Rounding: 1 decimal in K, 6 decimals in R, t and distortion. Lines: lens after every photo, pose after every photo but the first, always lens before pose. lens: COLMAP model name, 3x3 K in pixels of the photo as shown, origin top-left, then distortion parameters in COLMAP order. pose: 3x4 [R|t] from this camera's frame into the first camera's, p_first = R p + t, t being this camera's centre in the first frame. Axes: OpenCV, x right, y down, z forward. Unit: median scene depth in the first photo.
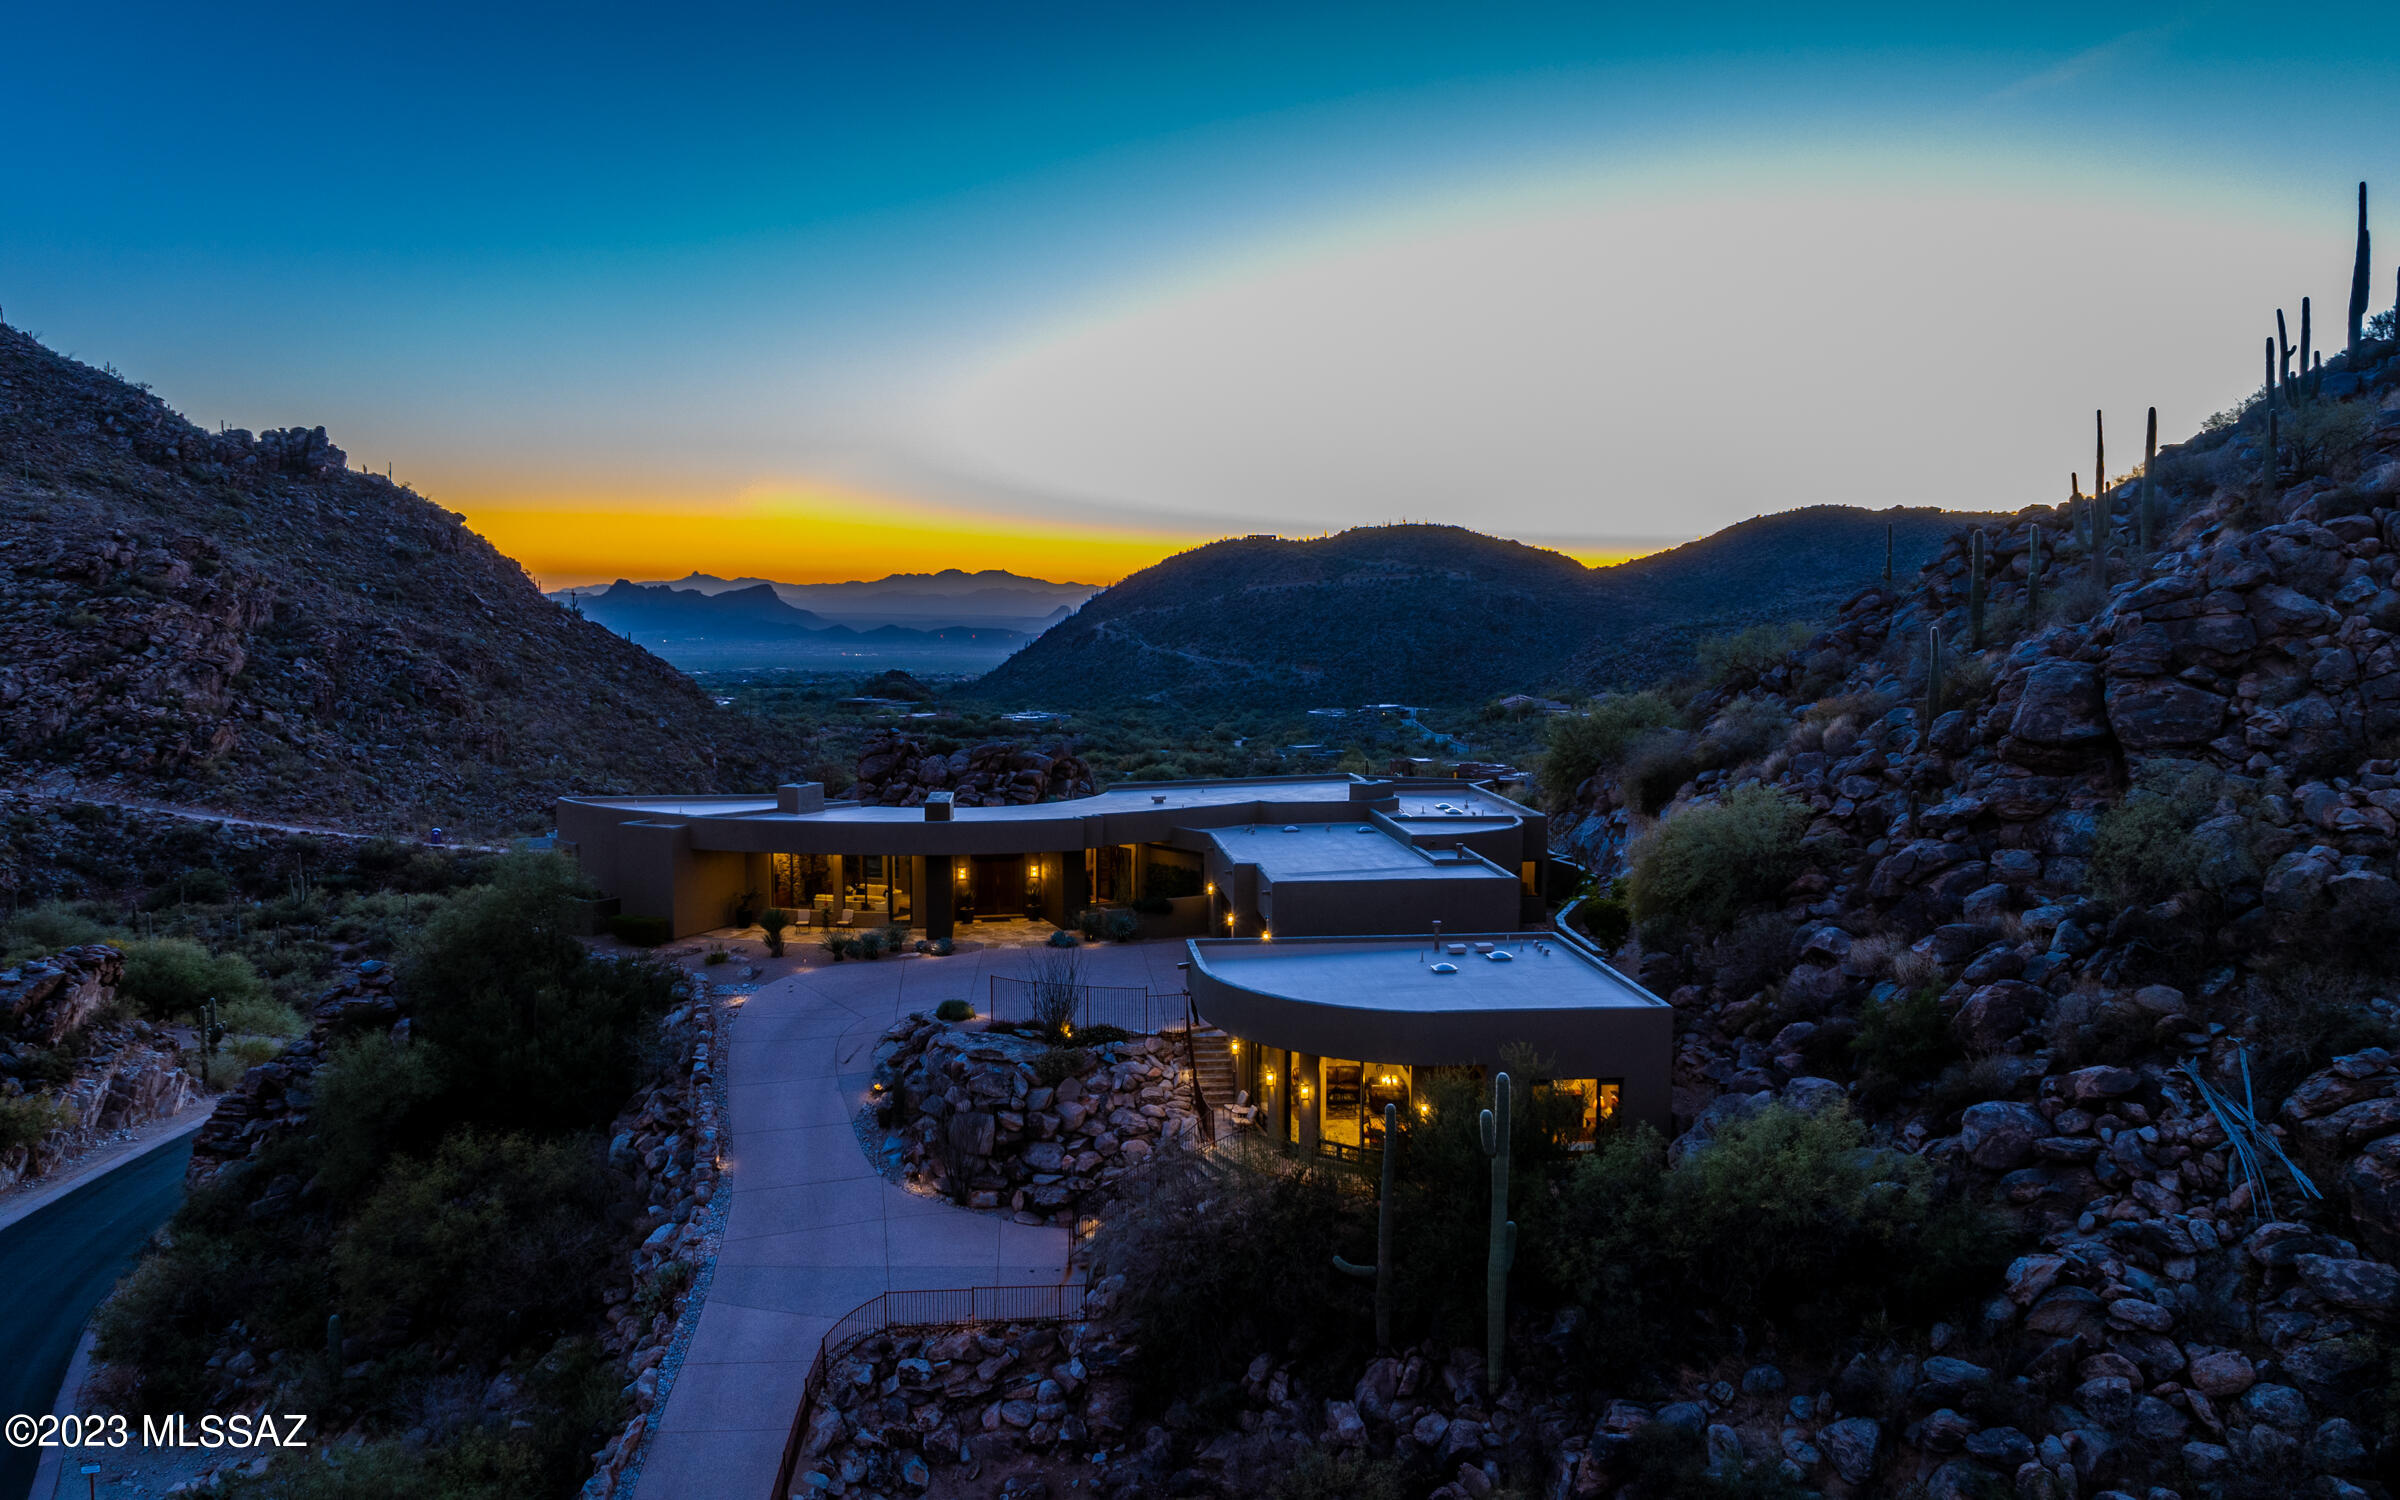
lens RADIAL K [[1870.2, 0, 1200.0], [0, 1870.2, 750.0], [0, 0, 1]] dist [-0.005012, -0.003656]
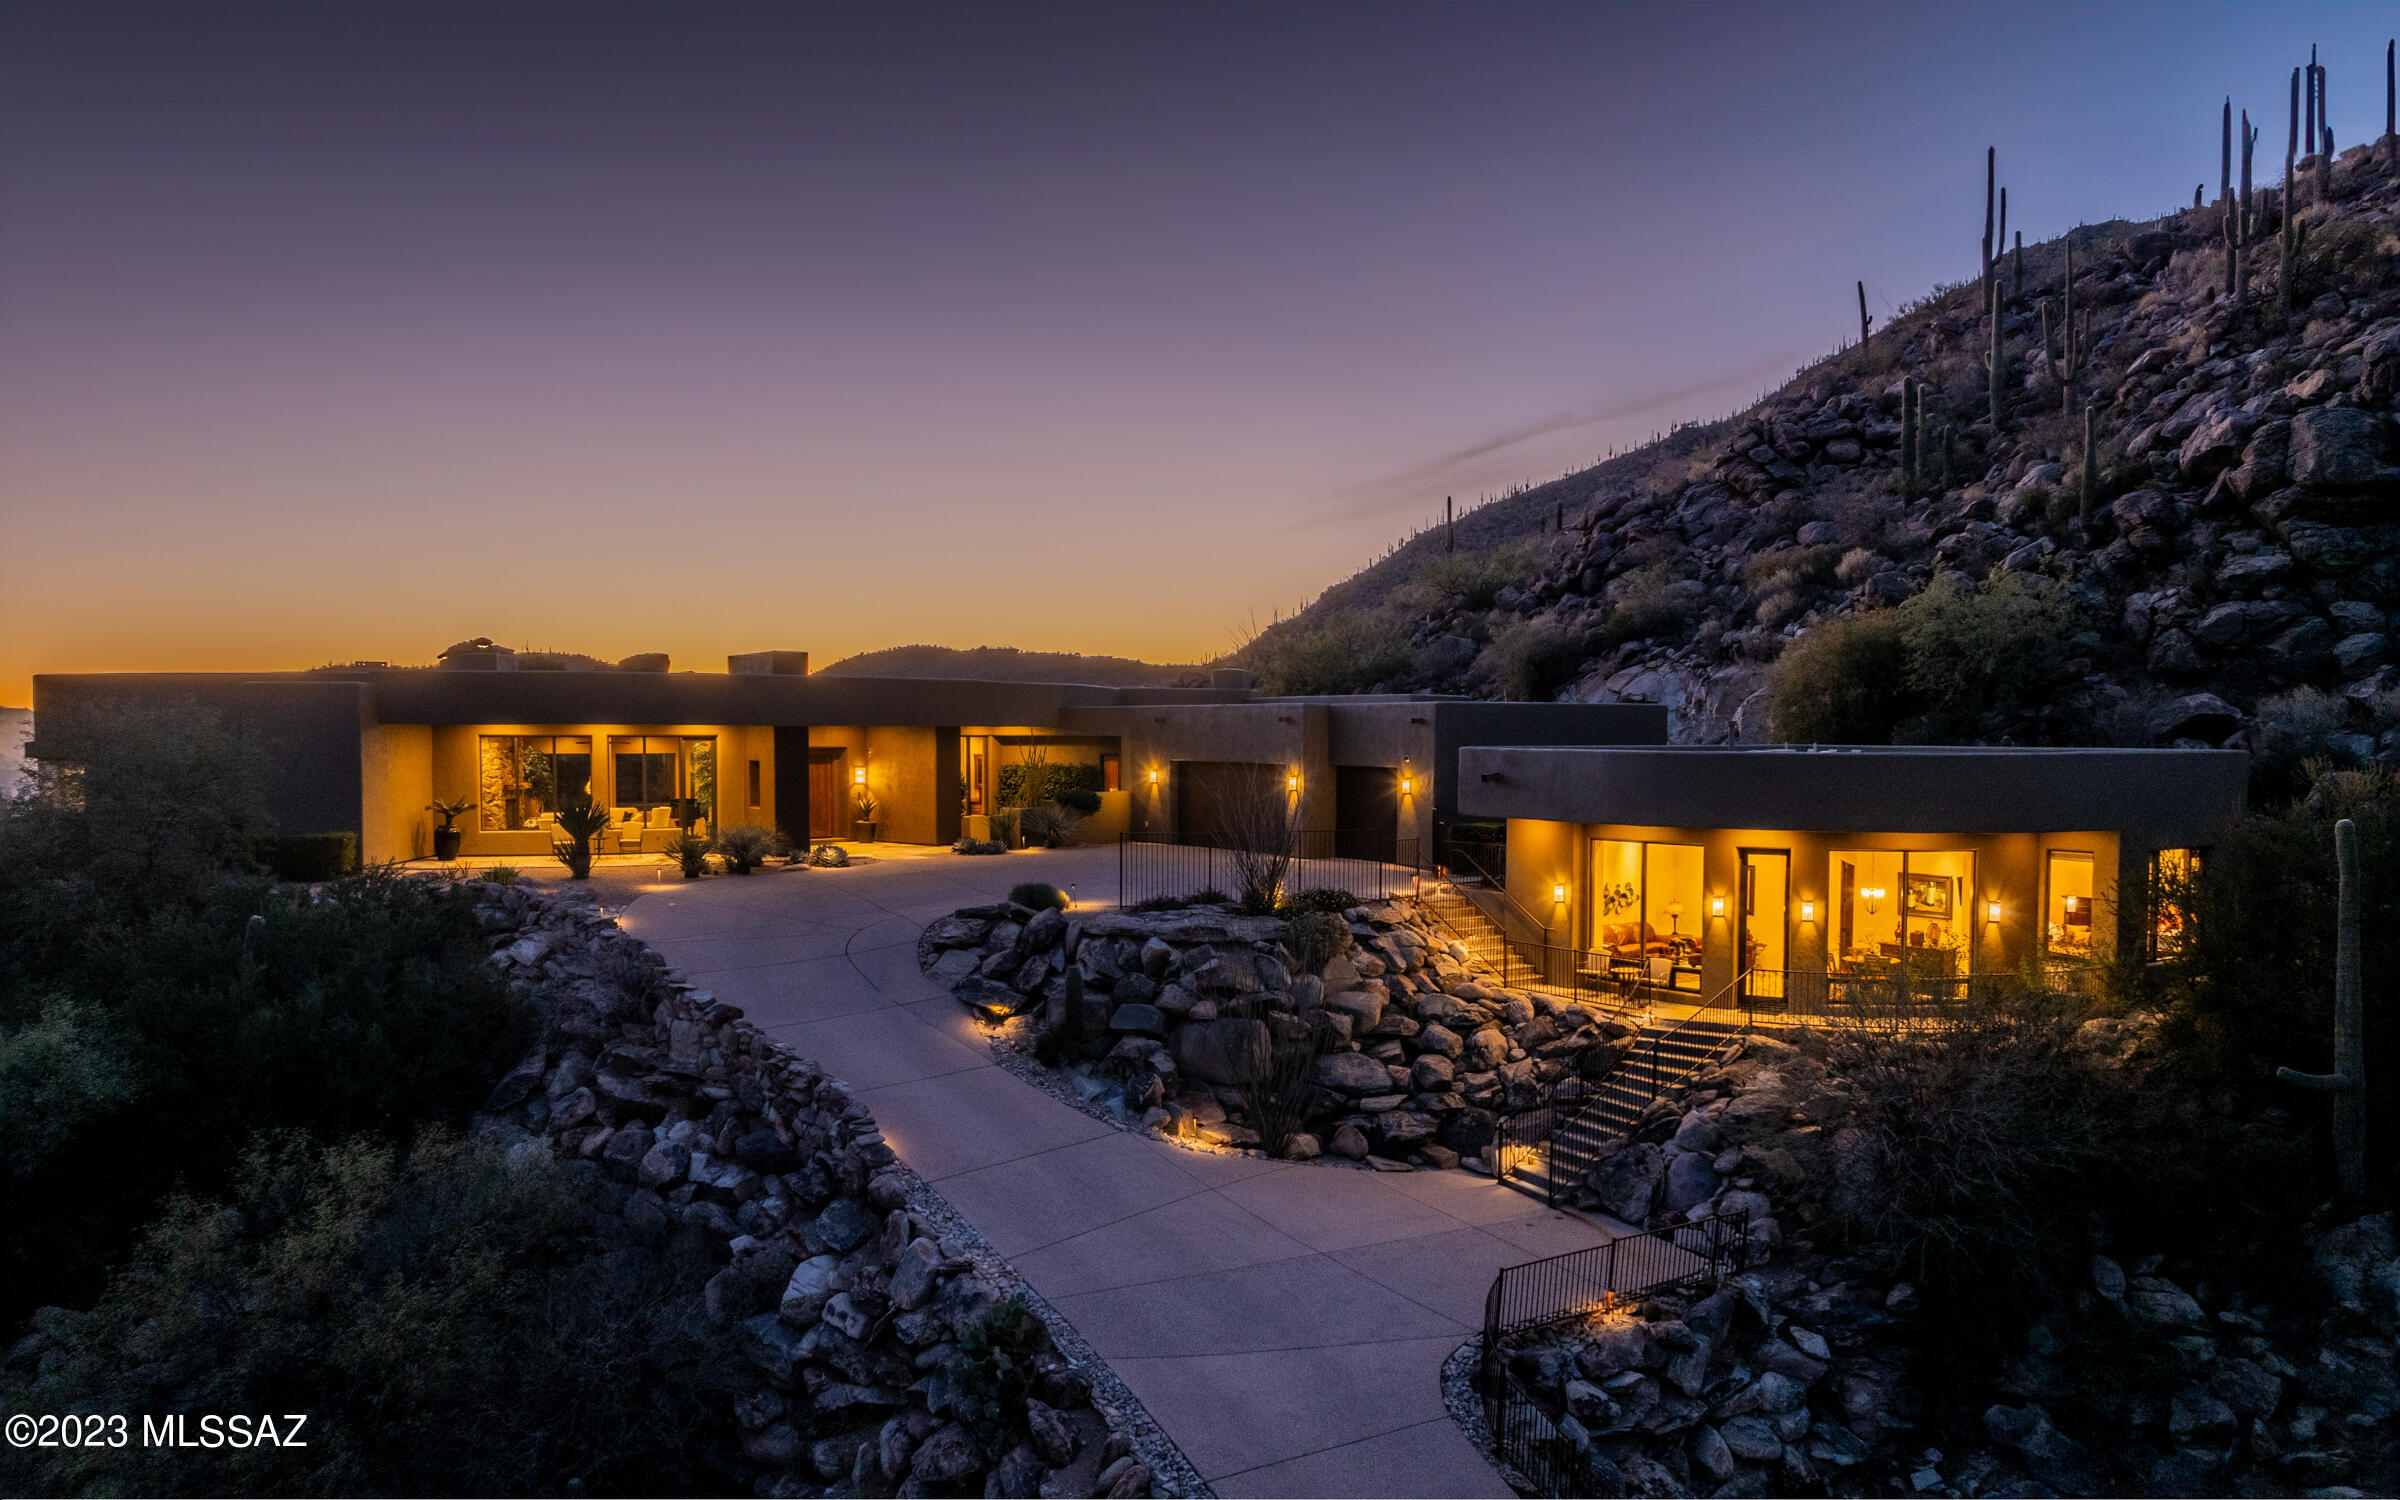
lens RADIAL K [[1695.6, 0, 1207.3], [0, 1695.6, 814.3], [0, 0, 1]] dist [-0.005481, -0.005369]
pose [[0.877175, -0.022720, 0.479633, -0.067586], [0.039081, 0.998944, -0.024154, 0.023853], [-0.478577, 0.039932, 0.877137, 0.086501]]
